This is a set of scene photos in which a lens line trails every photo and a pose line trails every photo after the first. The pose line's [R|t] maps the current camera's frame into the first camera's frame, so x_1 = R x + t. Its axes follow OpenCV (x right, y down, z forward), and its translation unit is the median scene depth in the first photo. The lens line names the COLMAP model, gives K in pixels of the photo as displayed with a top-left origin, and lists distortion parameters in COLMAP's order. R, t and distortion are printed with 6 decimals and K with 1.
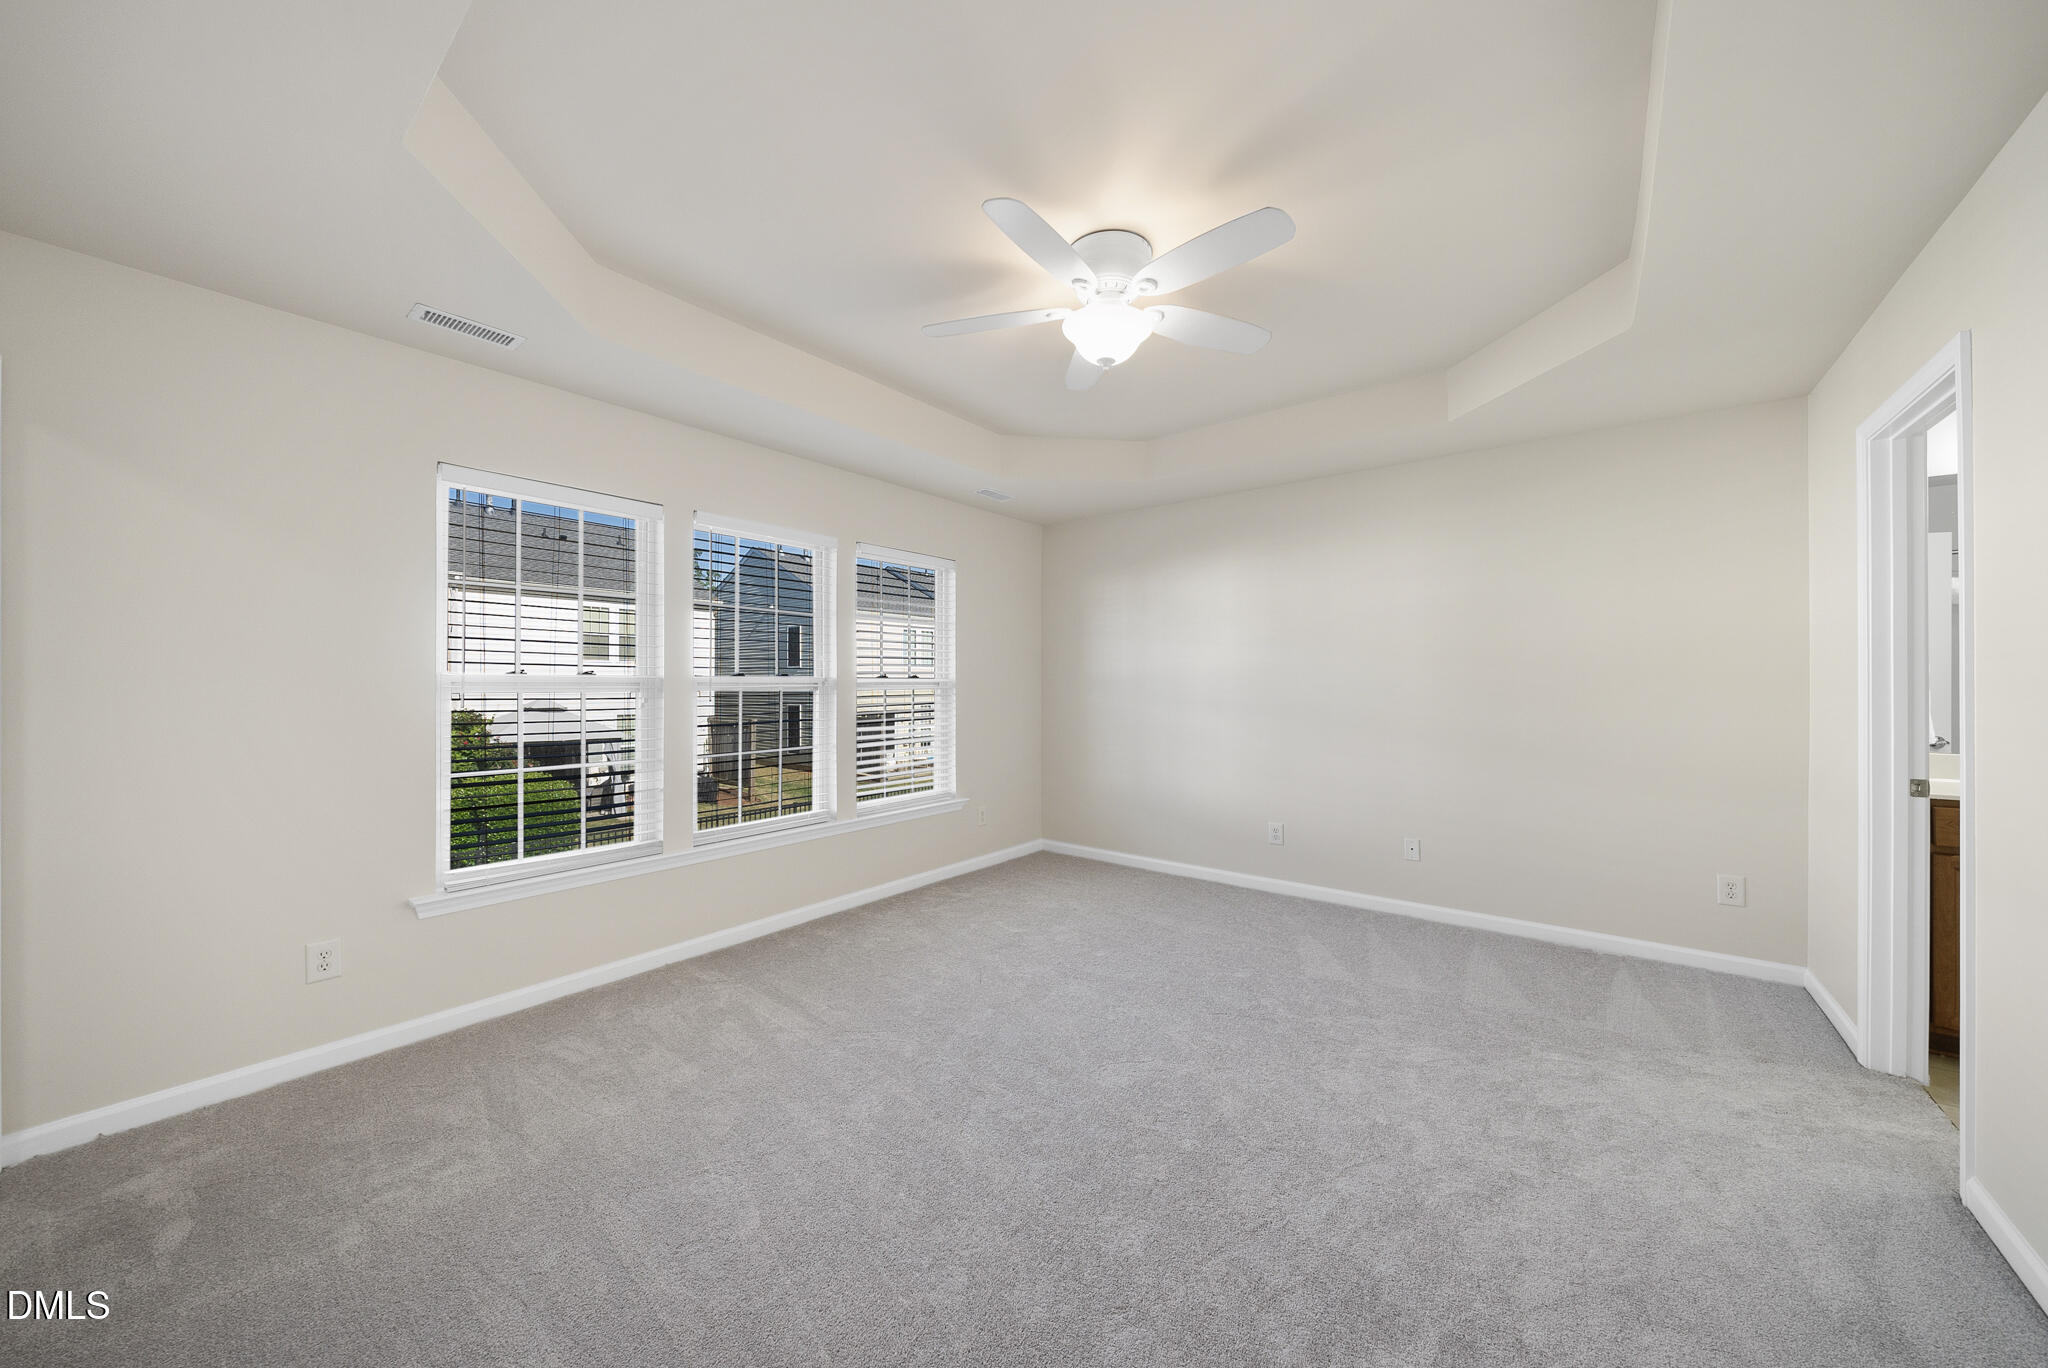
lens RADIAL K [[703.3, 0, 1028.9], [0, 703.3, 680.7], [0, 0, 1]] dist [-0.005947, -0.000187]
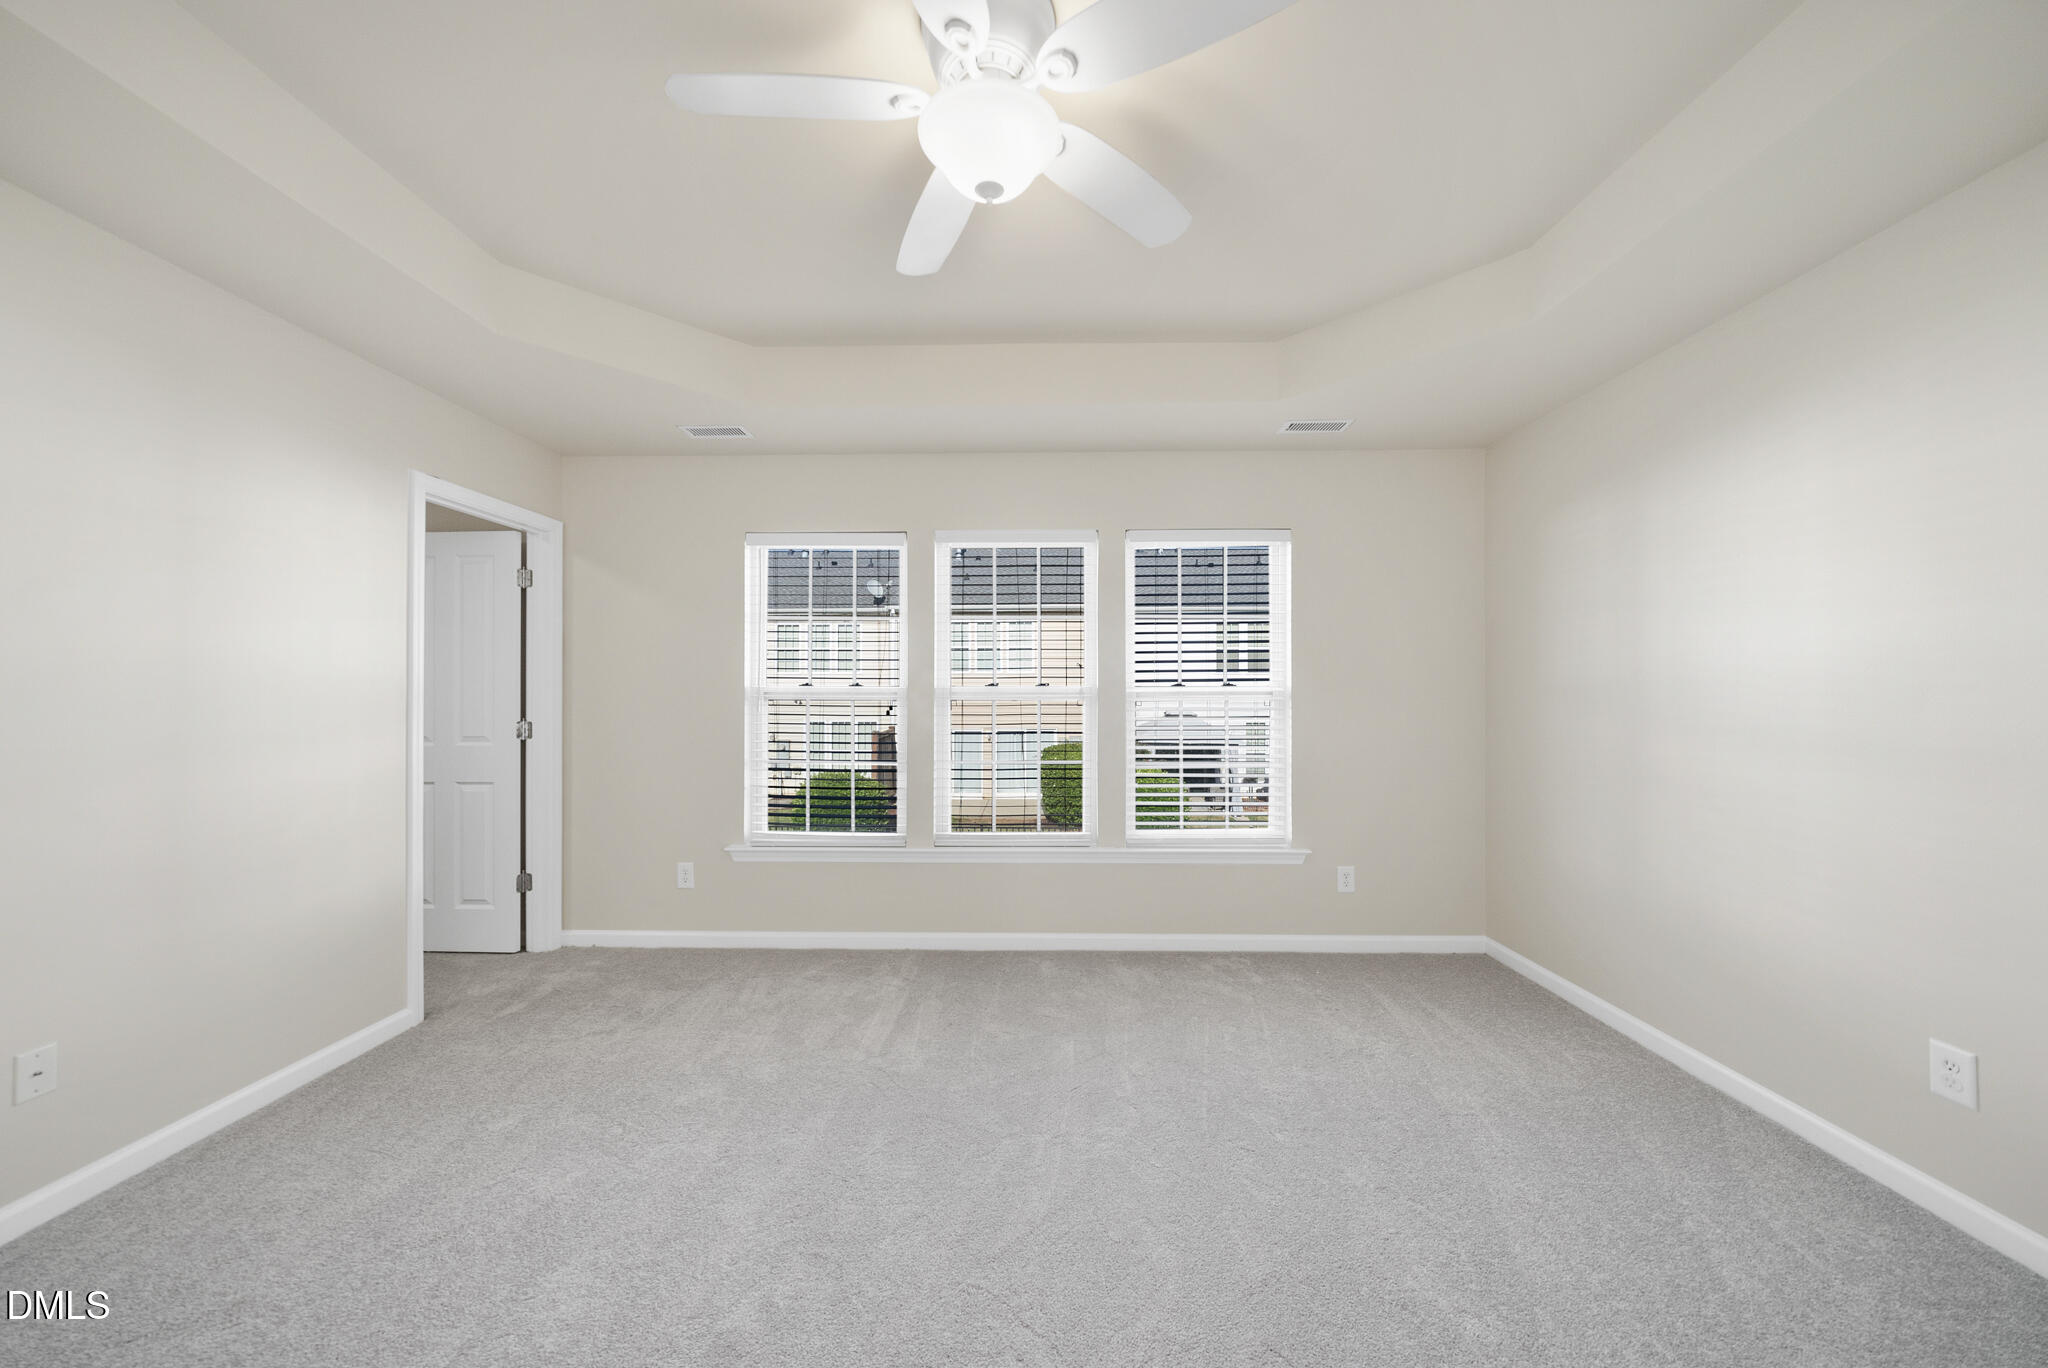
lens RADIAL K [[703.3, 0, 1030.8], [0, 703.3, 690.0], [0, 0, 1]] dist [-0.005947, -0.000187]
pose [[0.604924, -0.009772, -0.796223, 0.422121], [0.002843, 0.999945, -0.010113, 0.009520], [0.796278, 0.003854, 0.604919, 0.430057]]
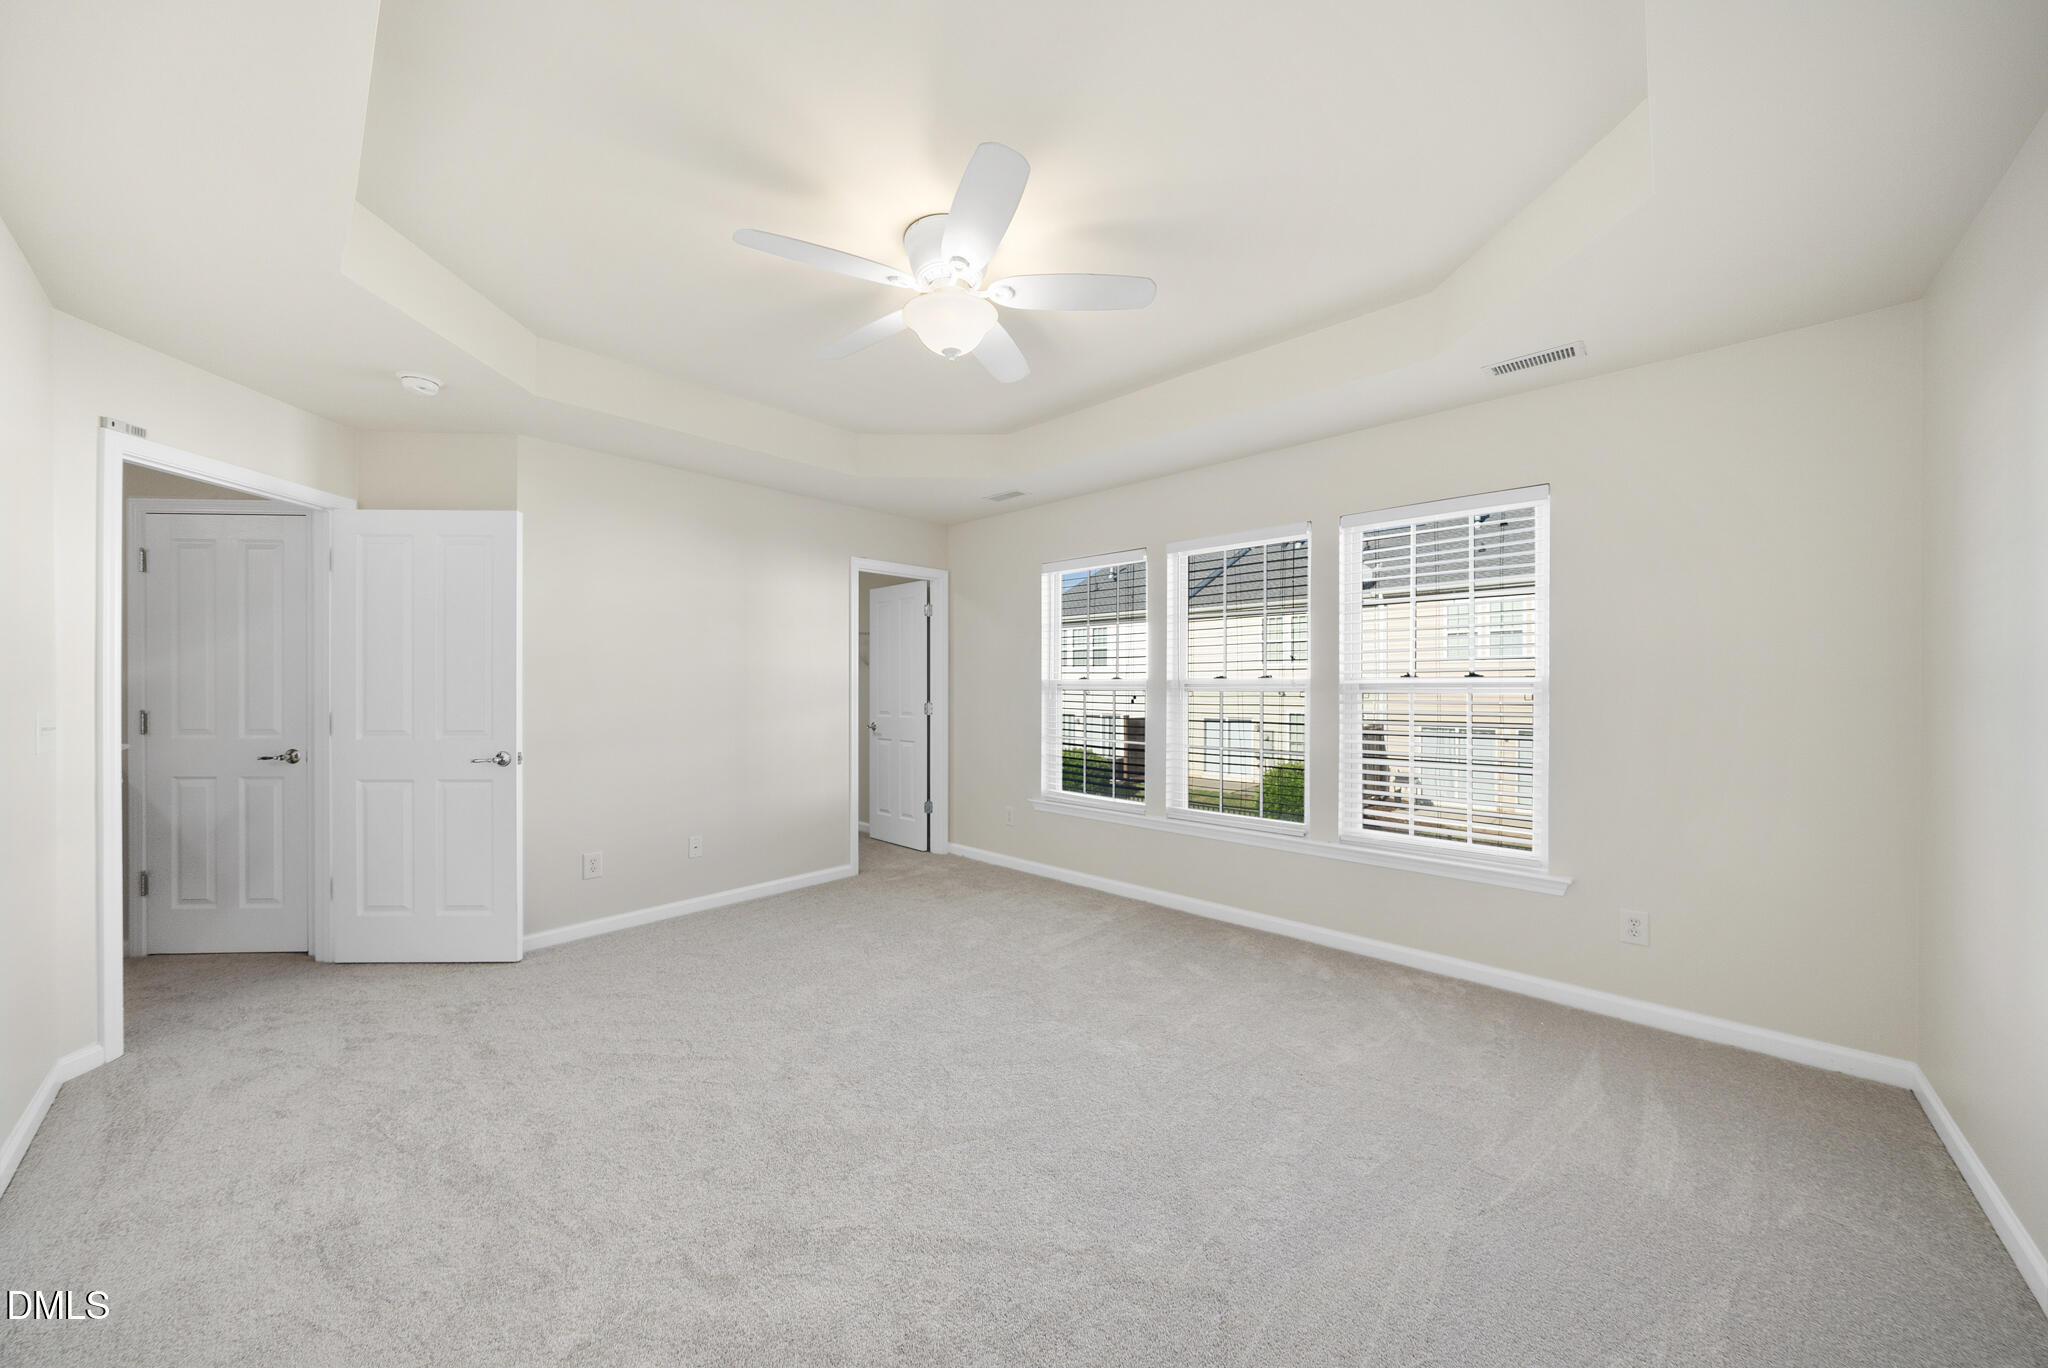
lens RADIAL K [[703.3, 0, 1029.6], [0, 703.3, 685.7], [0, 0, 1]] dist [-0.005947, -0.000187]
pose [[-0.077044, -0.004925, -0.997016, 0.702926], [-0.001945, 0.999987, -0.004789, 0.011084], [0.997026, 0.001571, -0.077053, 0.782607]]
